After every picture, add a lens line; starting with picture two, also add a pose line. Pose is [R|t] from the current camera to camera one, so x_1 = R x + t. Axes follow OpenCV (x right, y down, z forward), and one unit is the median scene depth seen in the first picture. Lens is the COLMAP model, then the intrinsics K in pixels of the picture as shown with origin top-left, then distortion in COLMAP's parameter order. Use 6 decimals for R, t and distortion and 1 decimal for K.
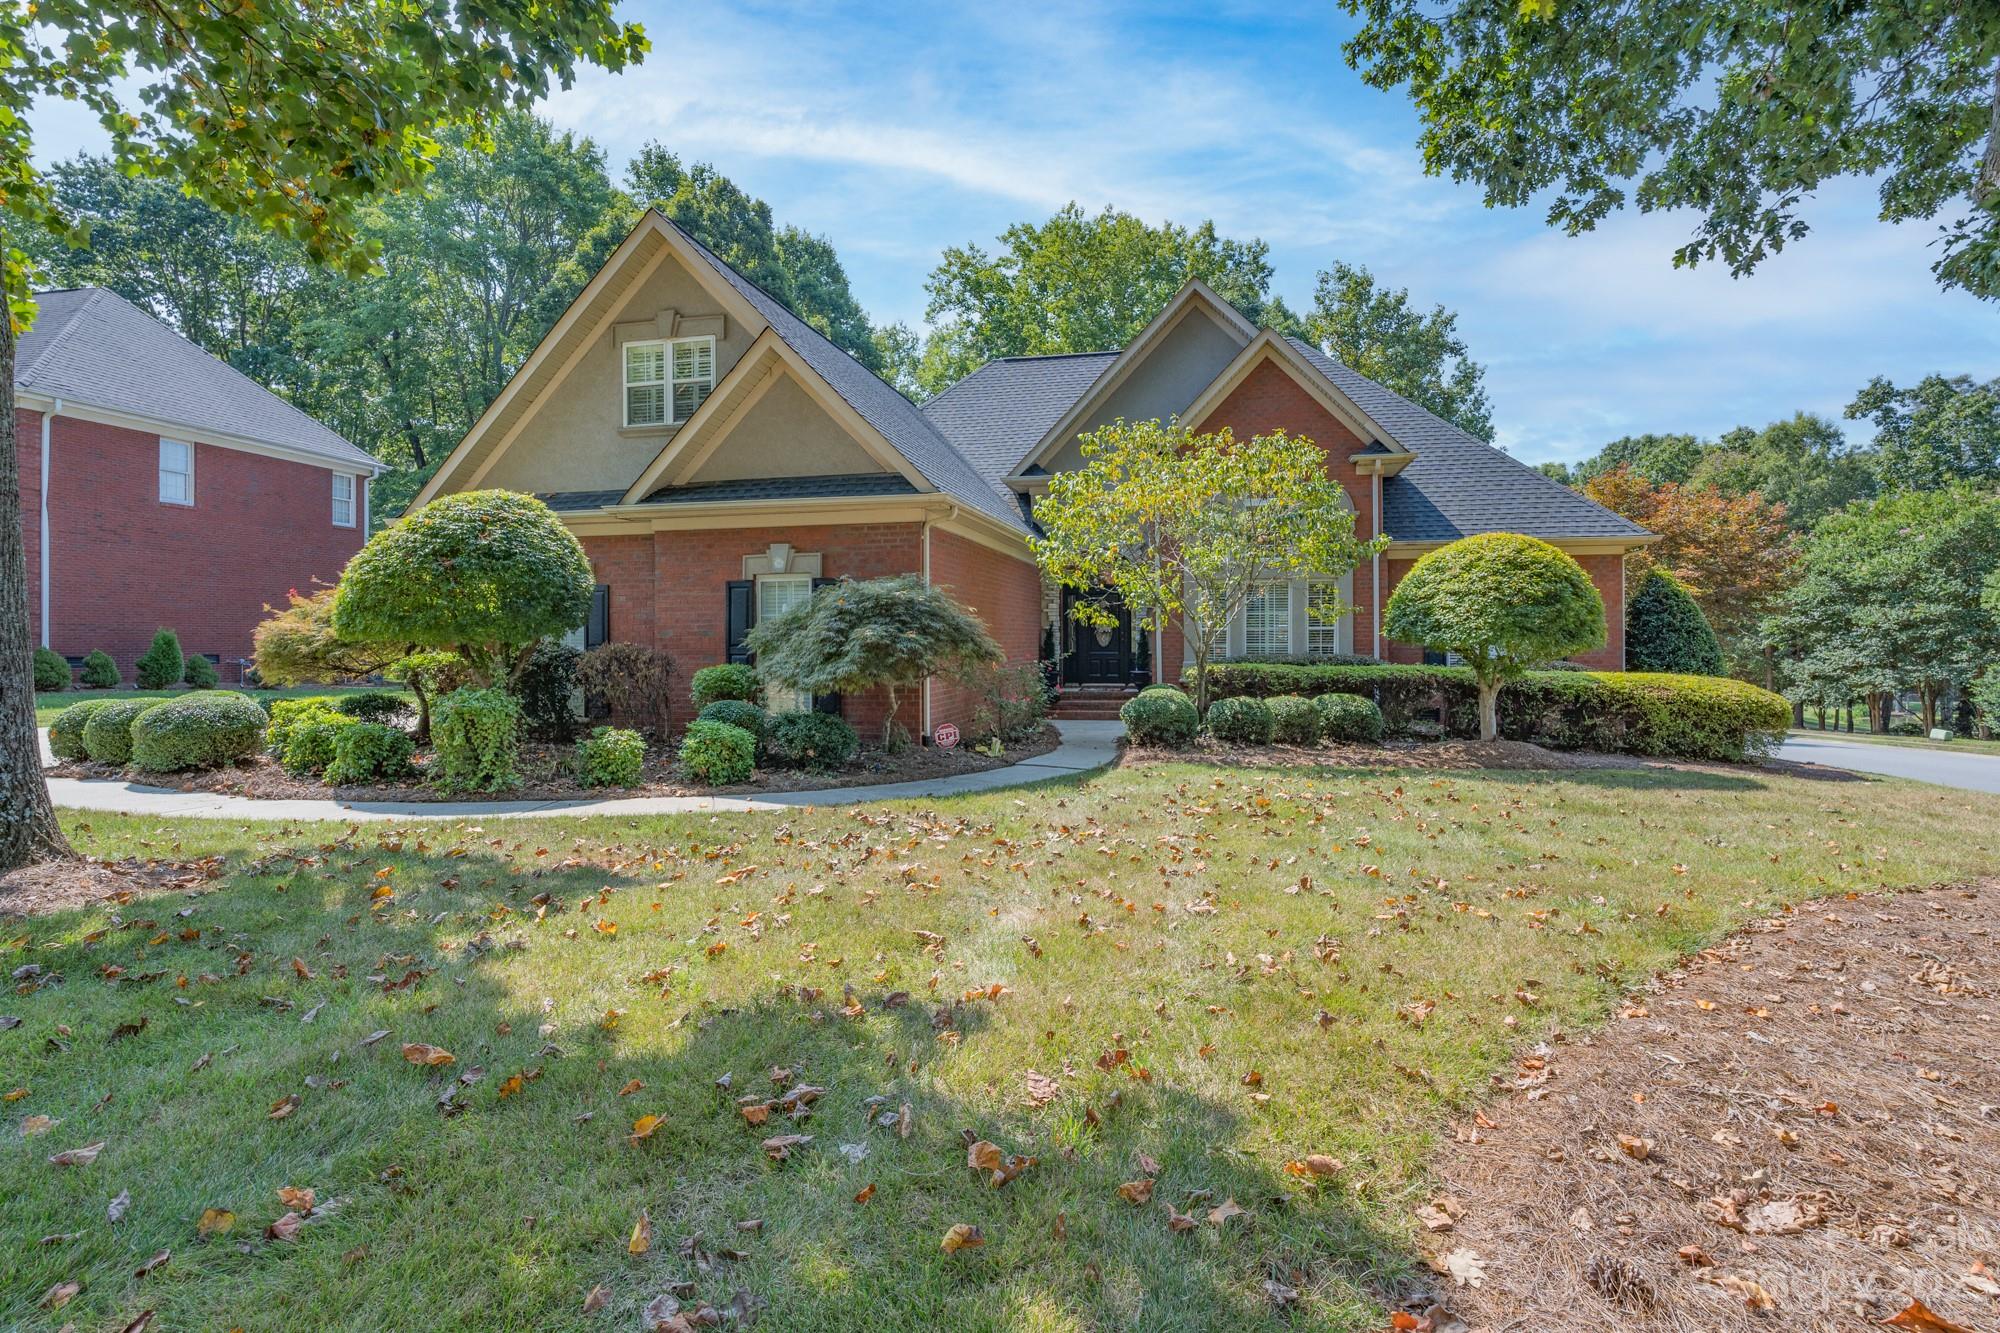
lens RADIAL K [[936.8, 0, 1002.9], [0, 936.8, 634.7], [0, 0, 1]] dist [-0.000031, 0.000067]
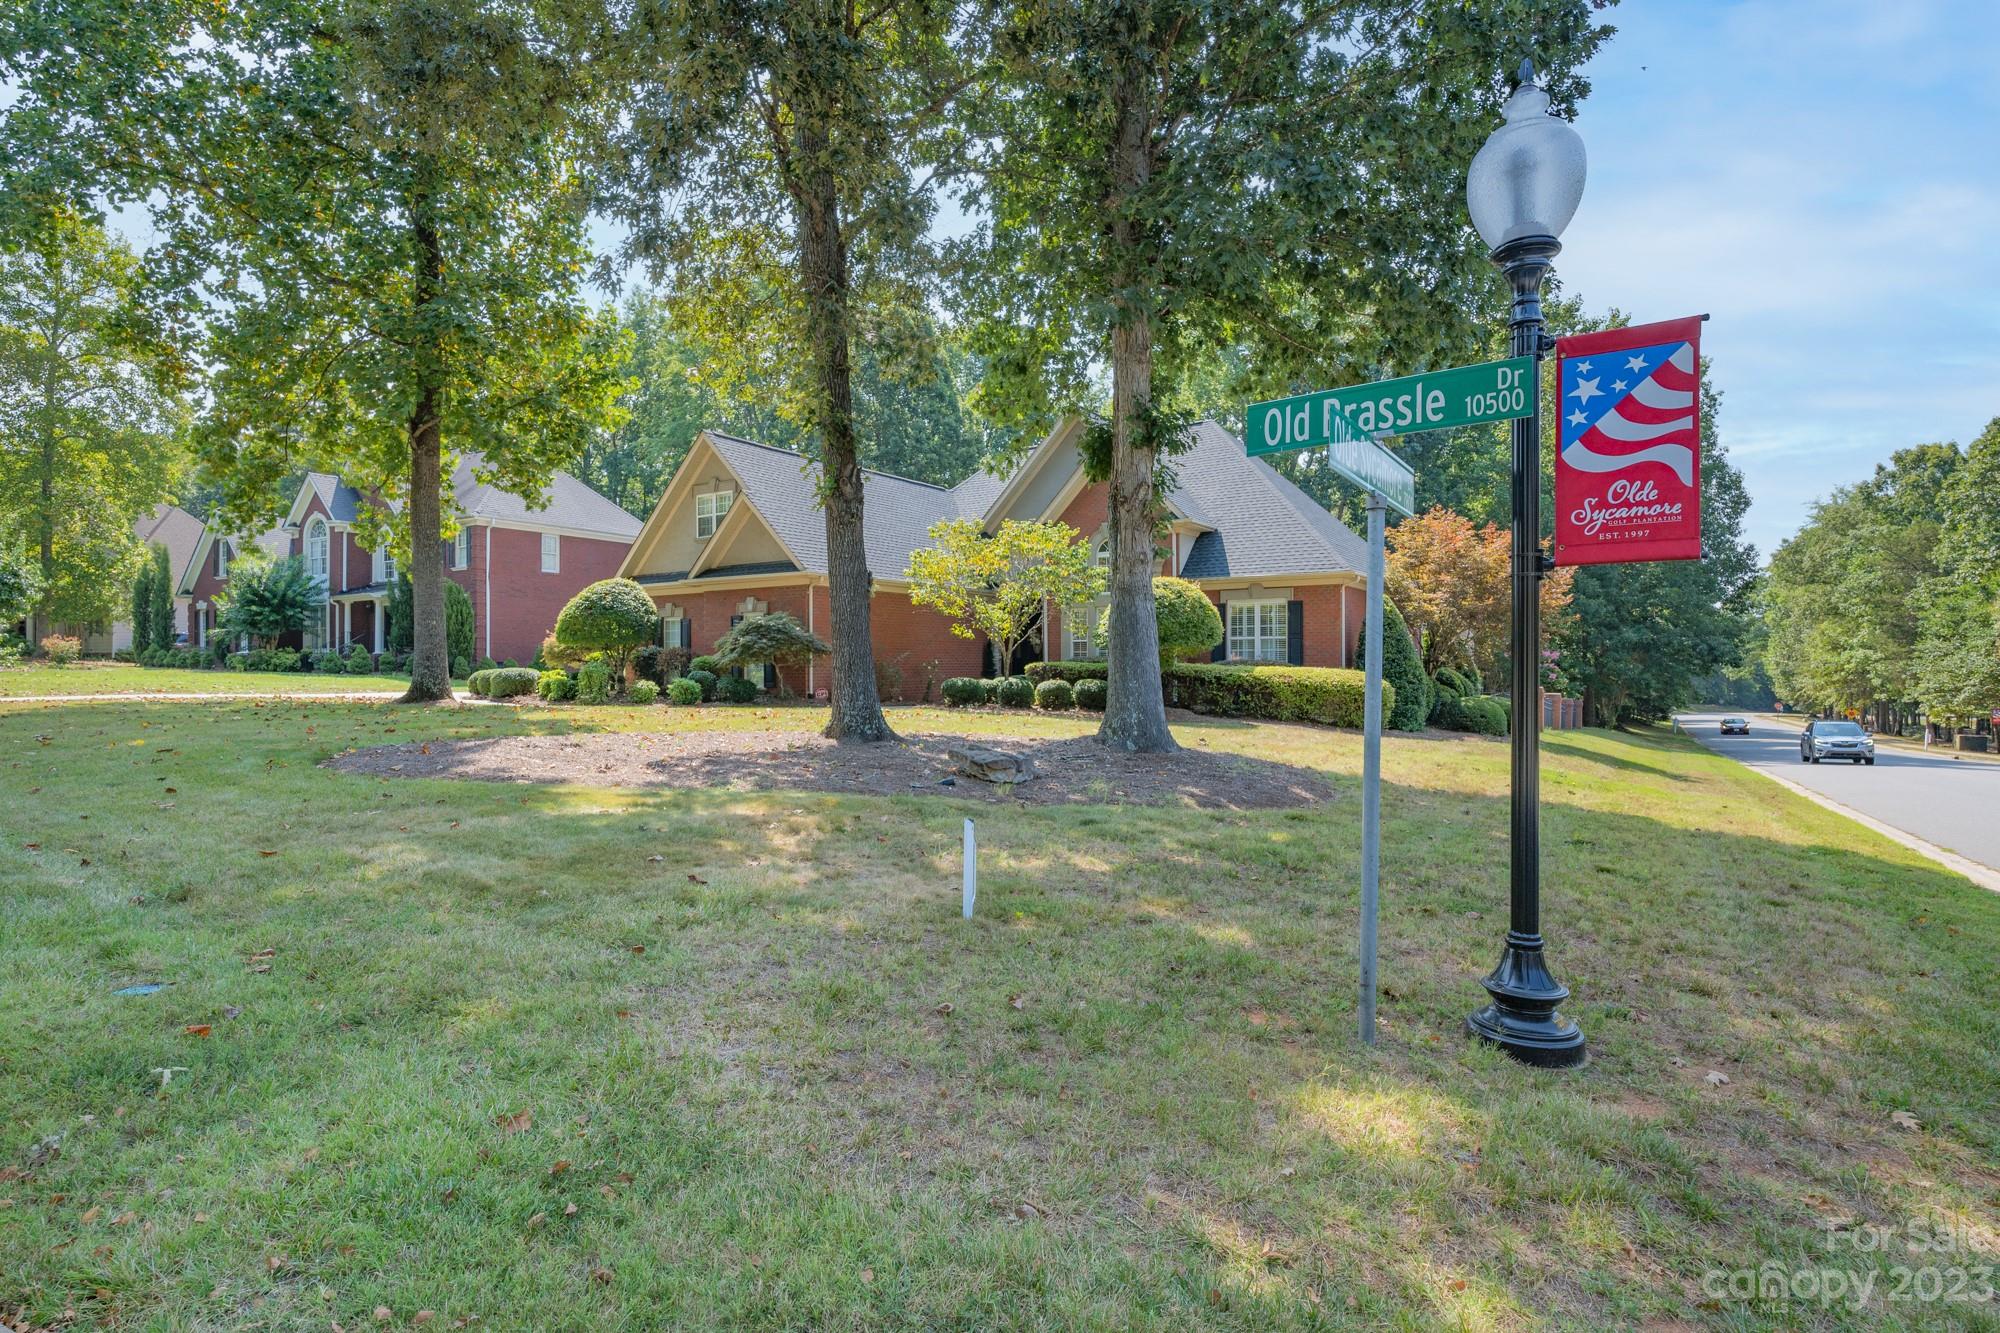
lens RADIAL K [[985.4, 0, 1000.0], [0, 985.4, 666.5], [0, 0, 1]] dist [-0.000216, 0.000000]
pose [[0.938825, 0.002168, -0.344388, 0.975983], [0.001102, 0.999956, 0.009299, 0.031526], [0.344393, -0.009109, 0.938781, -0.779993]]
